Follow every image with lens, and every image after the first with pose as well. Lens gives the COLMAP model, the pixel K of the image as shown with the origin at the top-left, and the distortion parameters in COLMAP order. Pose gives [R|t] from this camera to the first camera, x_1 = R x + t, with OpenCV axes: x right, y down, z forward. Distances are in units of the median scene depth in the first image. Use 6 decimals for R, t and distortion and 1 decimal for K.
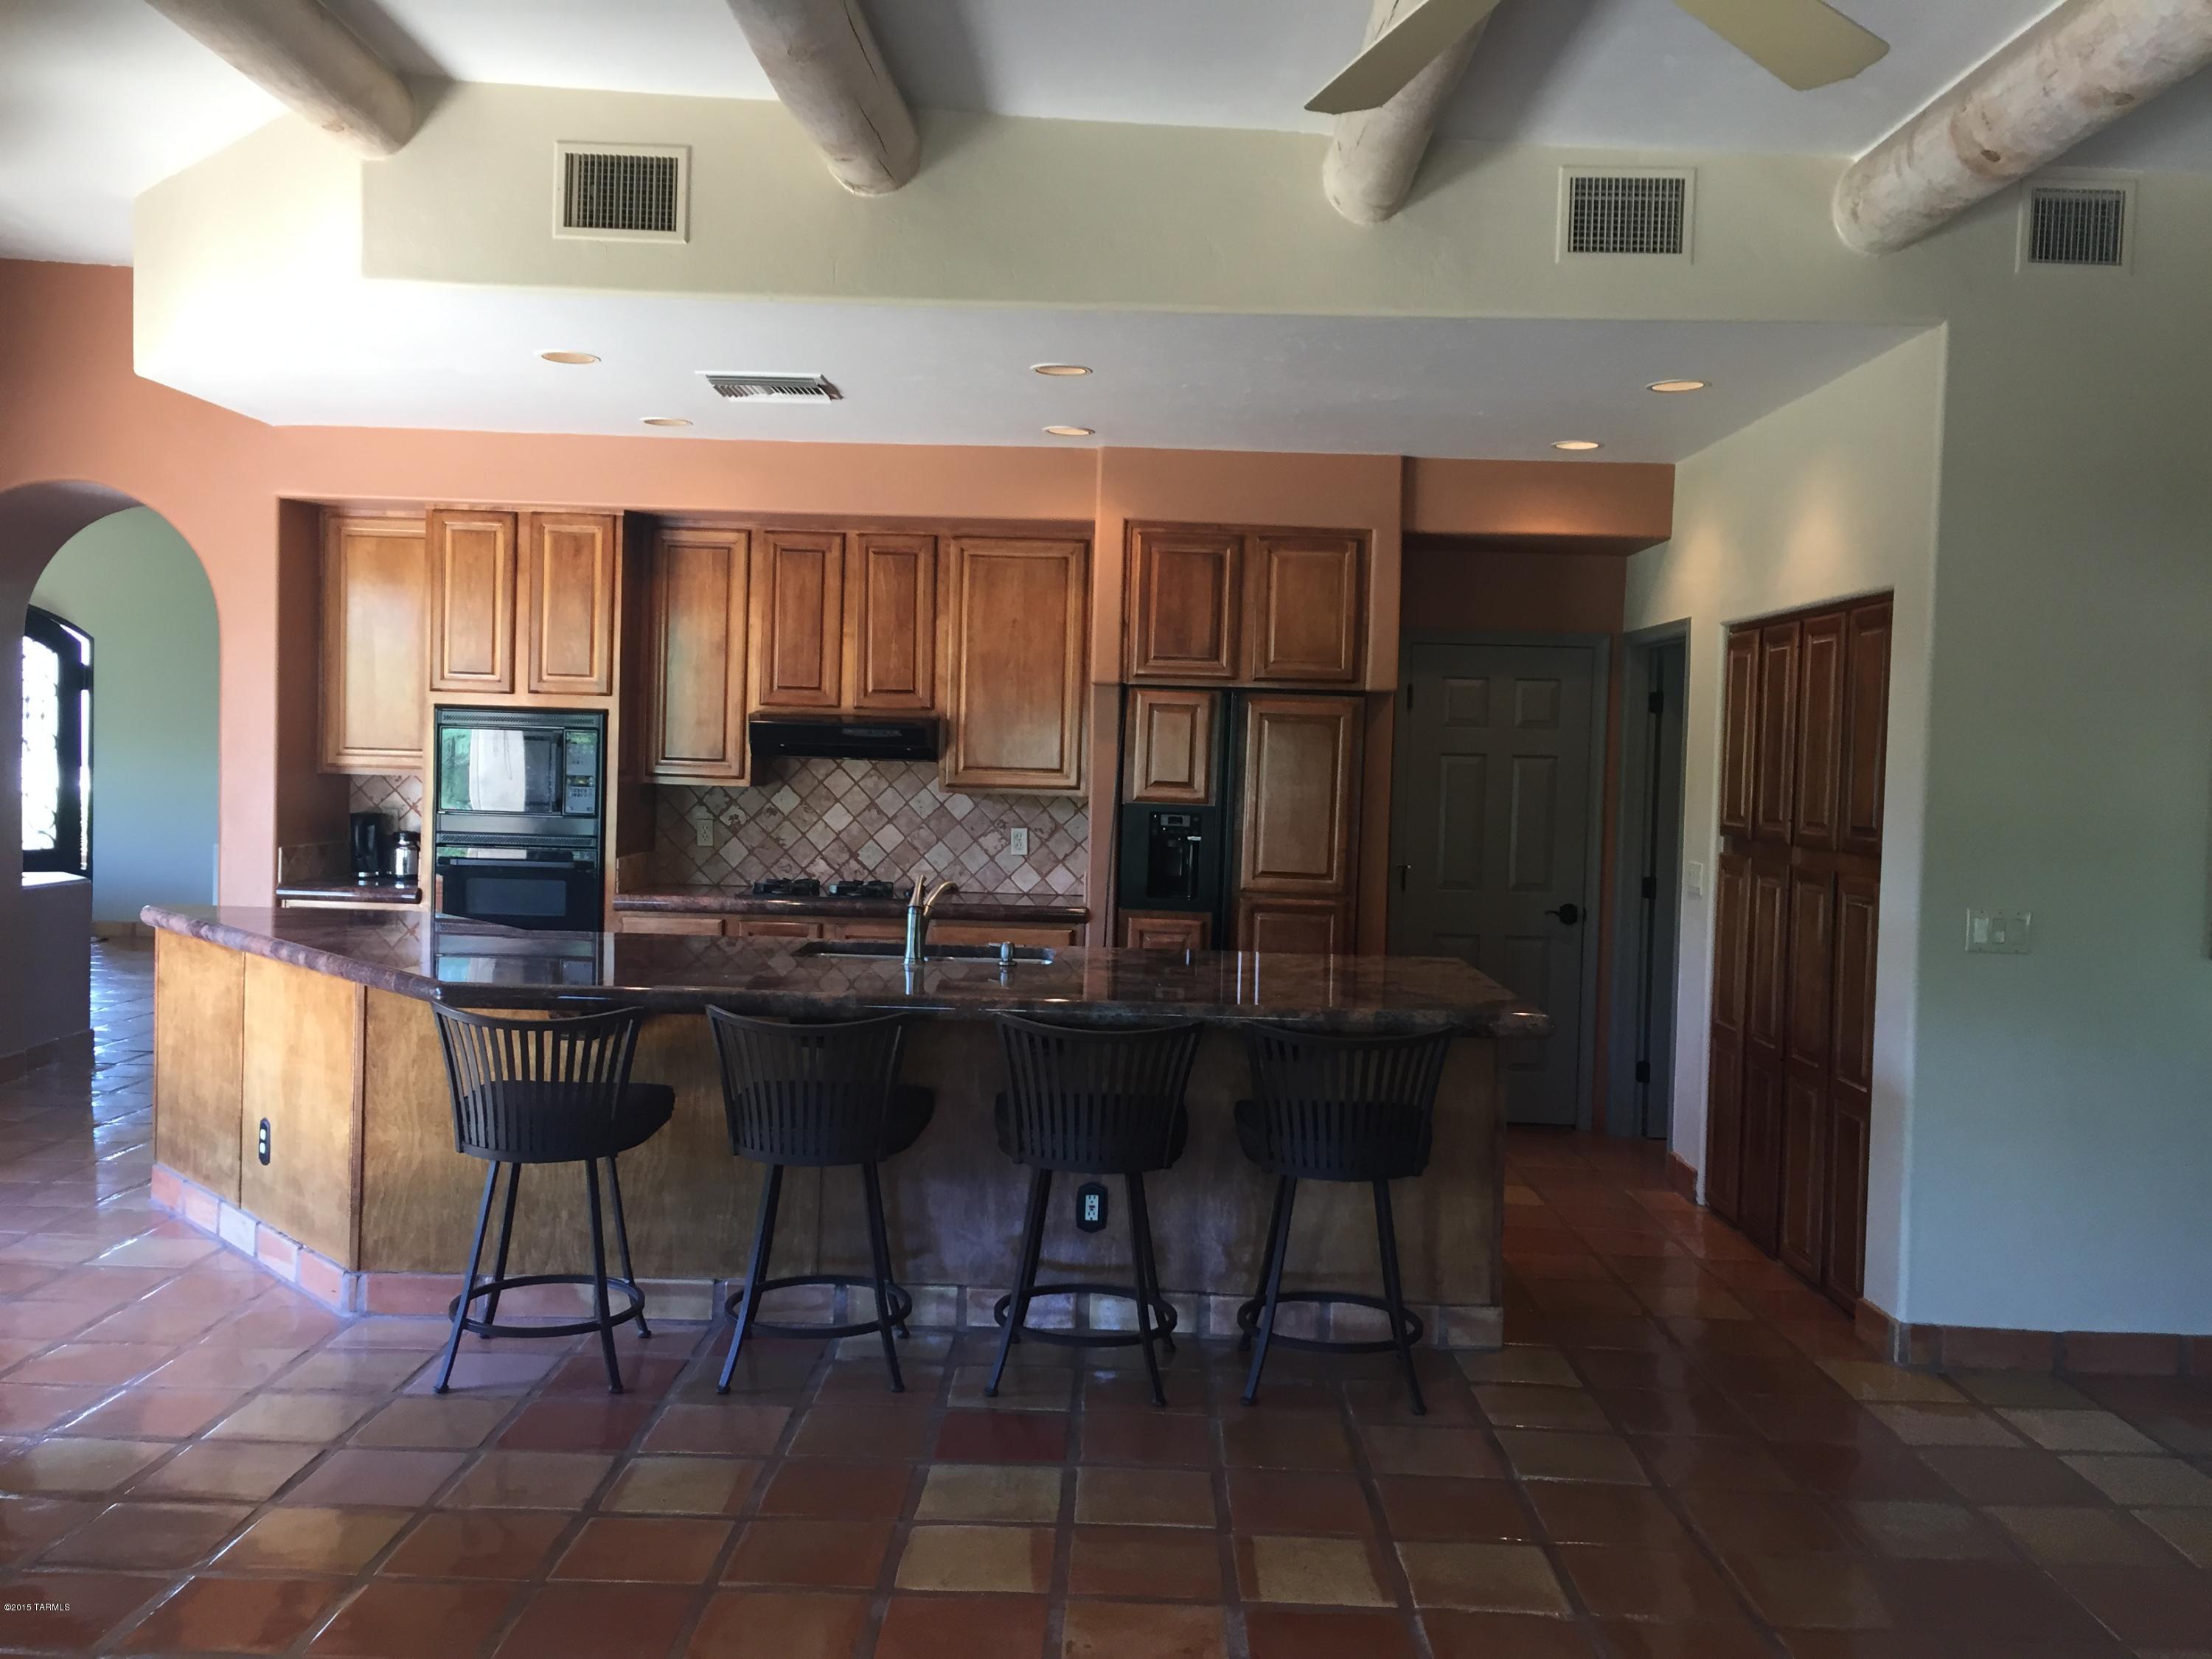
lens RADIAL K [[1891.2, 0, 1102.2], [0, 1891.2, 837.0], [0, 0, 1]] dist [0.070168, -0.085436]
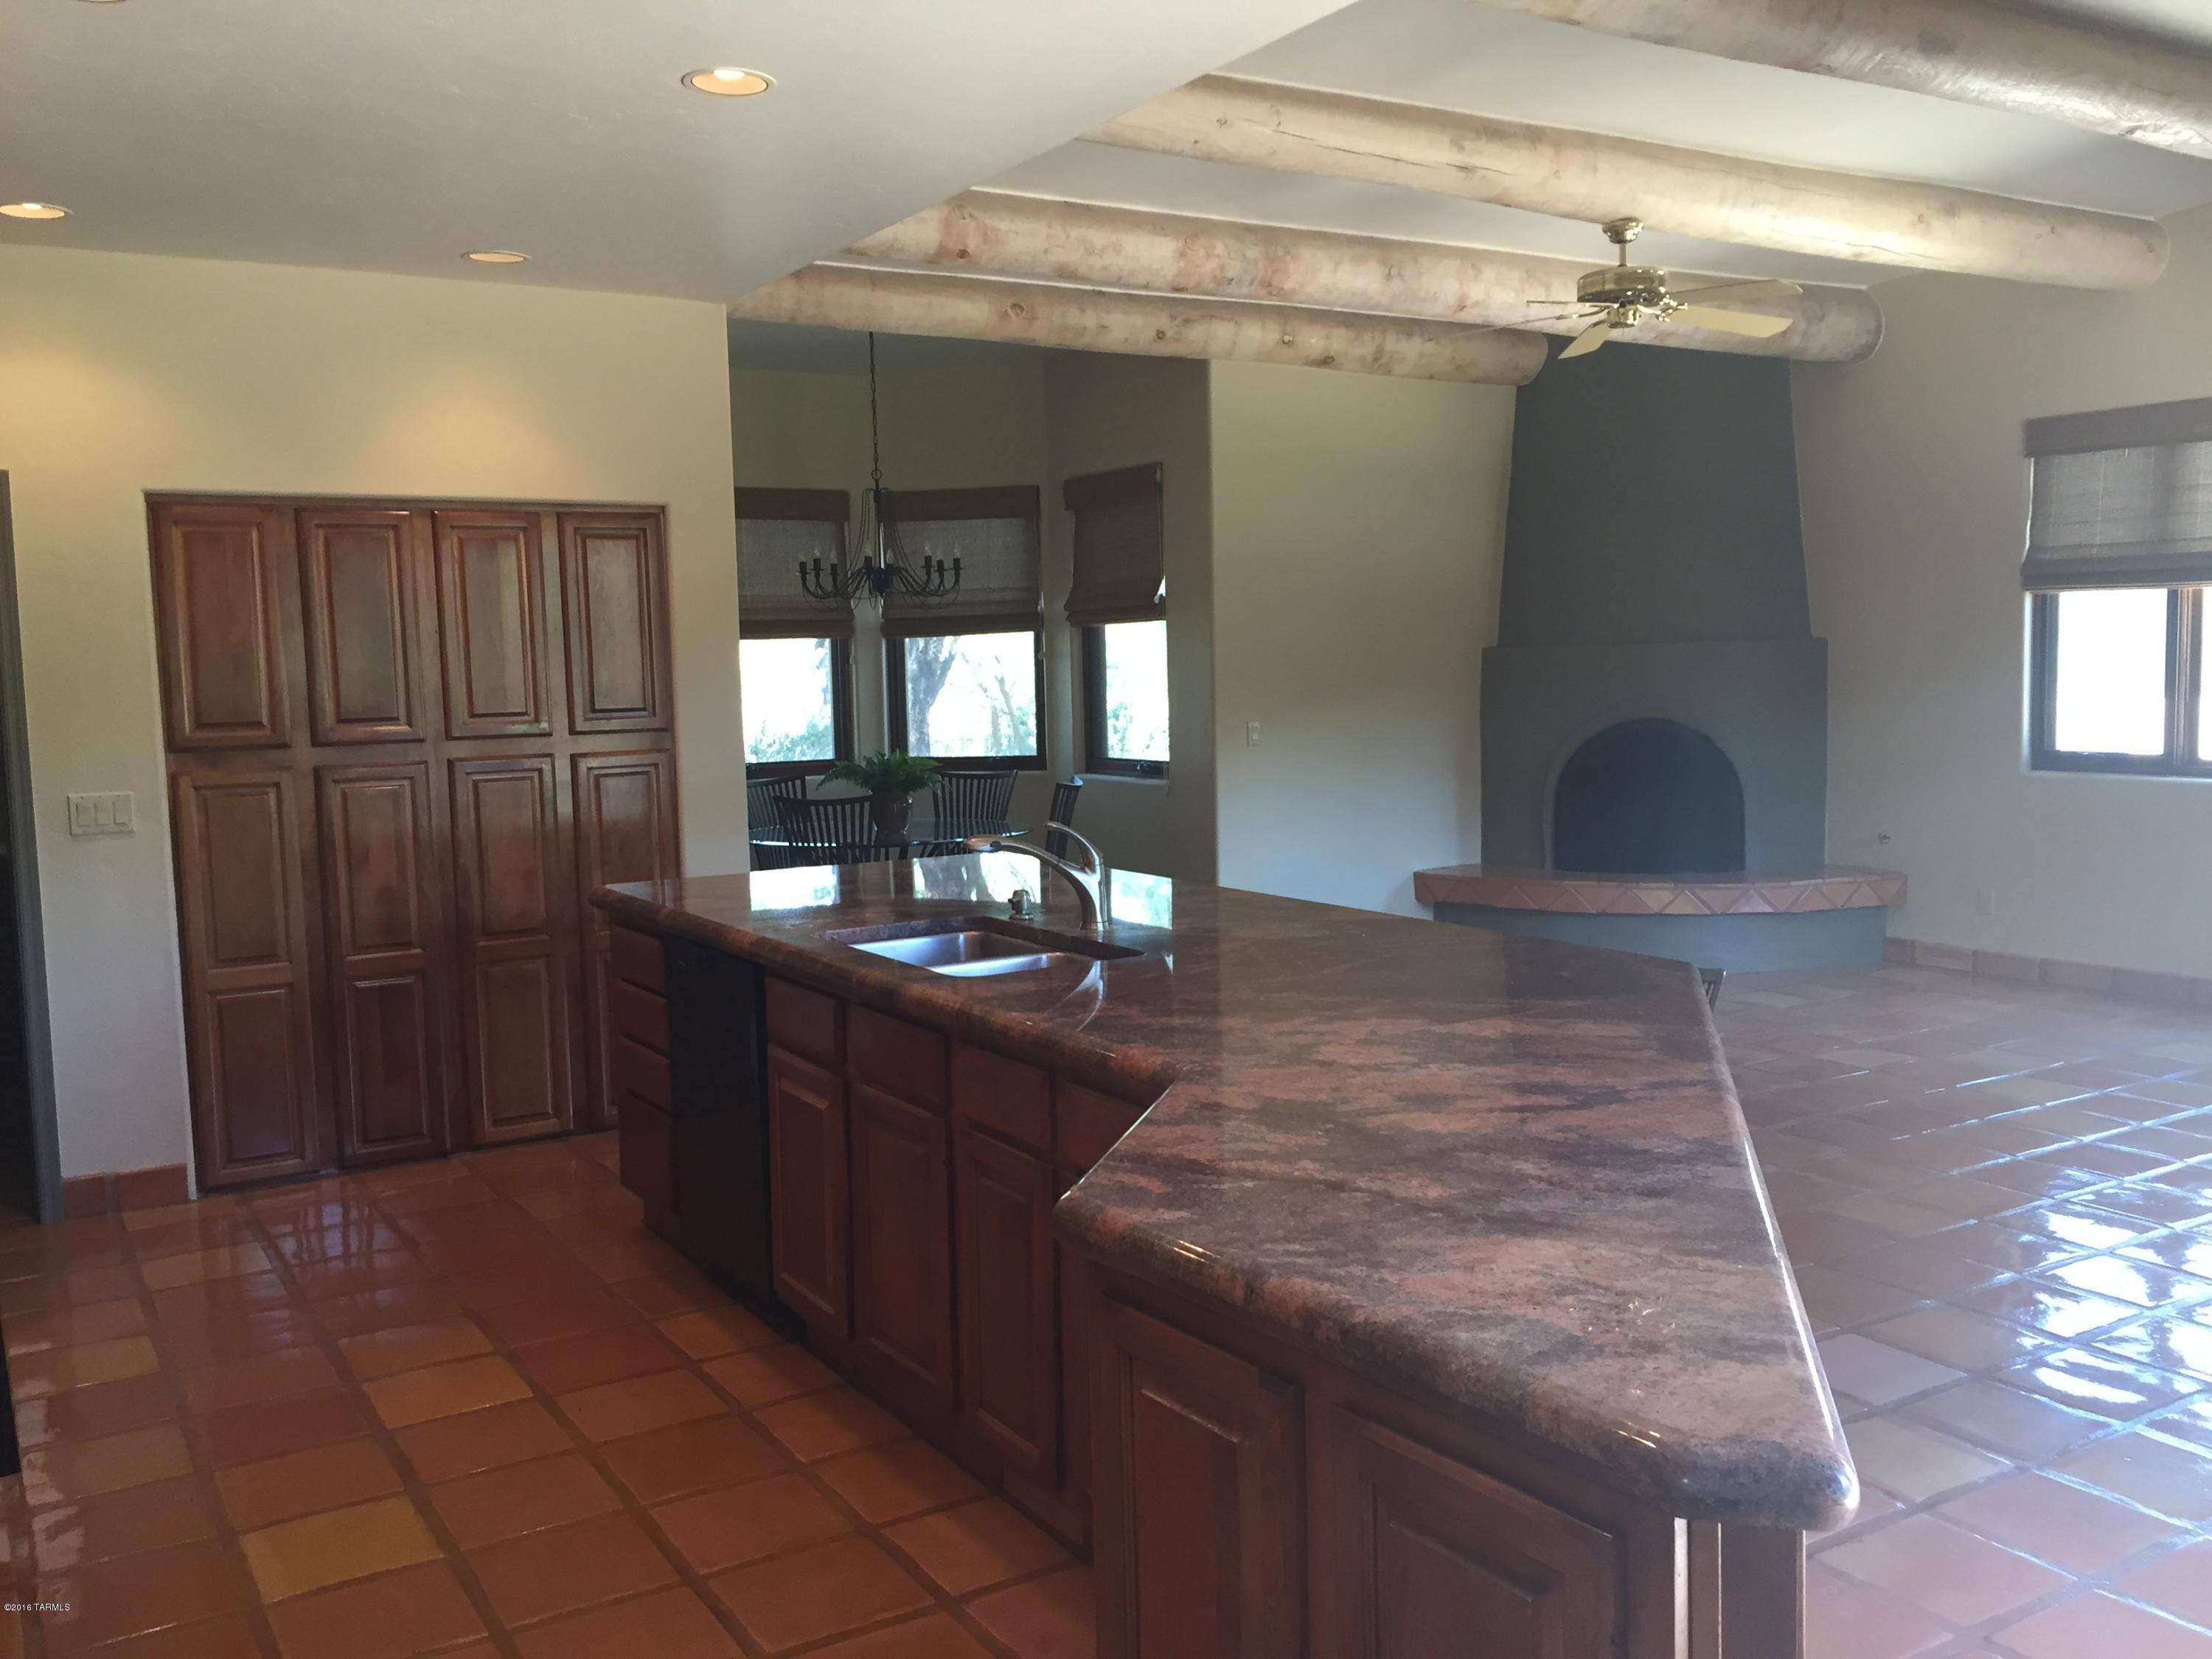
lens RADIAL K [[1891.2, 0, 1103.0], [0, 1891.2, 829.5], [0, 0, 1]] dist [0.070168, -0.085436]
pose [[-0.537974, -0.093567, 0.837752, -0.657060], [0.049552, 0.988592, 0.142234, -0.071812], [-0.841504, 0.118030, -0.527201, 1.229406]]
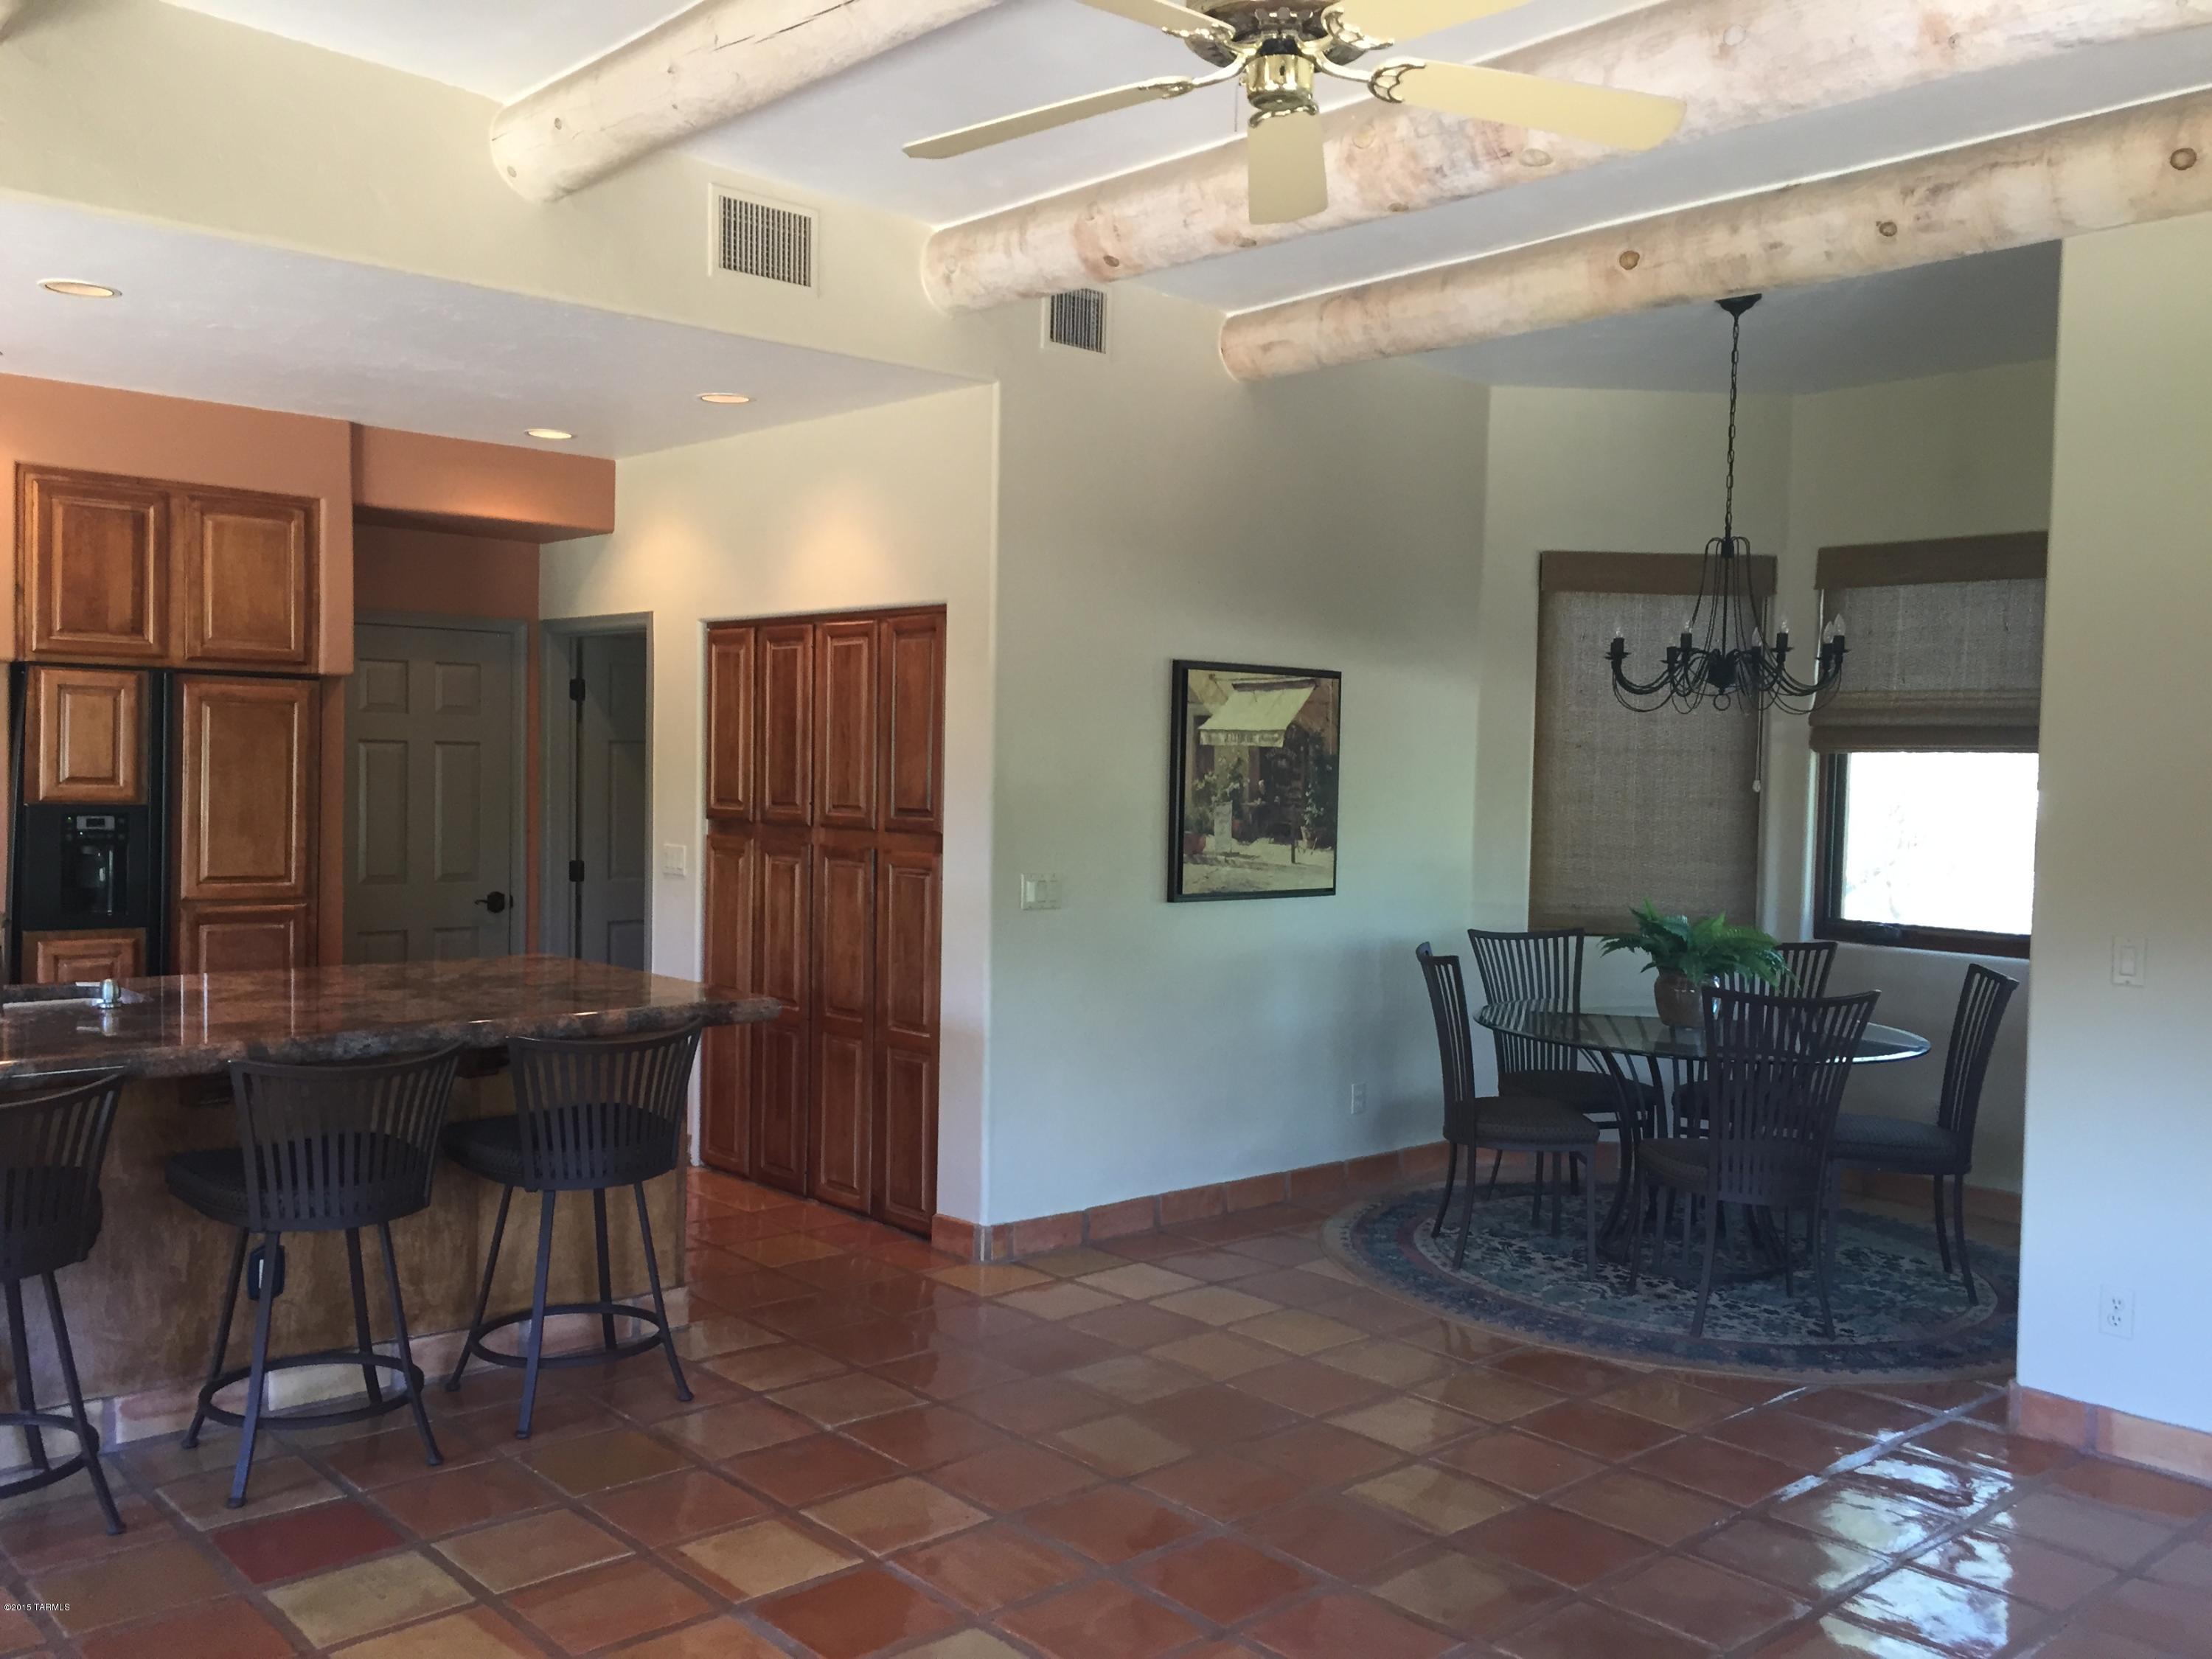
lens RADIAL K [[1891.2, 0, 1107.0], [0, 1891.2, 834.5], [0, 0, 1]] dist [0.070168, -0.085436]
pose [[0.730823, -0.041718, 0.681291, -0.264017], [0.032562, 0.999125, 0.026251, -0.013849], [-0.681790, 0.002999, 0.731542, 0.076481]]
